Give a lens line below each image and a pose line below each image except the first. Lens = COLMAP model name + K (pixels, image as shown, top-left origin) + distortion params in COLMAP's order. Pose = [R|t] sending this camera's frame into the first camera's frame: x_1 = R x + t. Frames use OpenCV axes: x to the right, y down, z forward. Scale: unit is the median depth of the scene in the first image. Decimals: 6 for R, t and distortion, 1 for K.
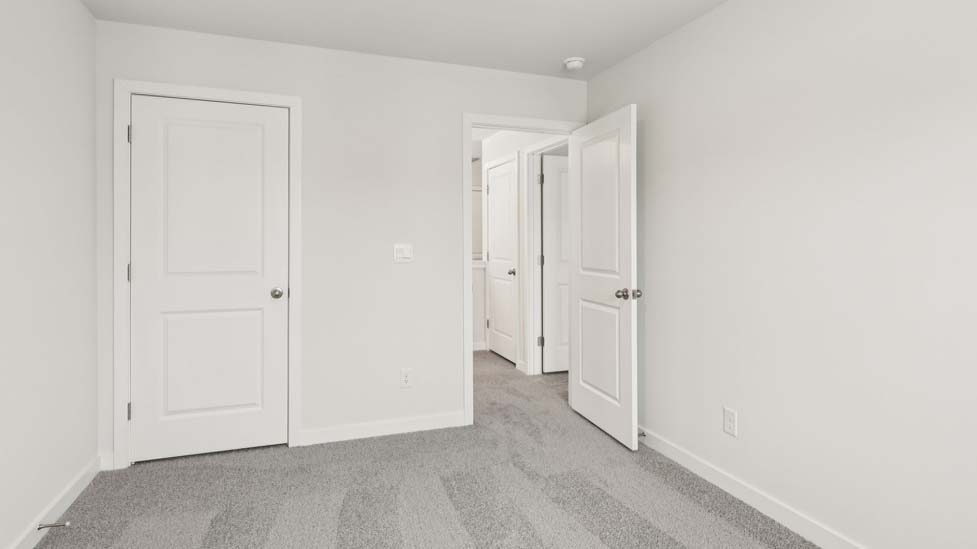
lens RADIAL K [[515.0, 0, 488.0], [0, 515.0, 243.9], [0, 0, 1]] dist [-0.004507, 0.000621]
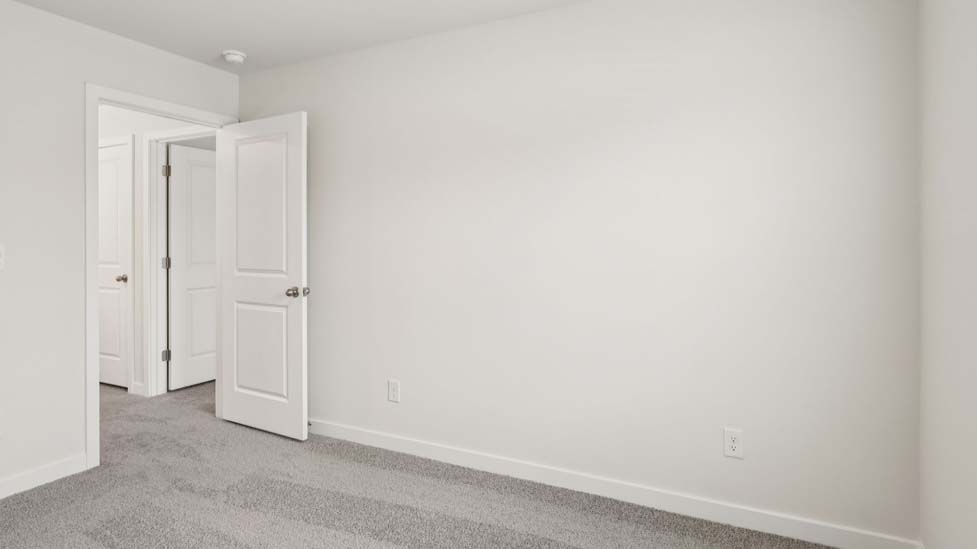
lens RADIAL K [[515.0, 0, 488.0], [0, 515.0, 243.9], [0, 0, 1]] dist [-0.004507, 0.000621]
pose [[0.722946, -0.003061, 0.690898, -0.148405], [0.003805, 0.999993, 0.000449, 0.000317], [-0.690894, 0.002304, 0.722952, -0.019623]]
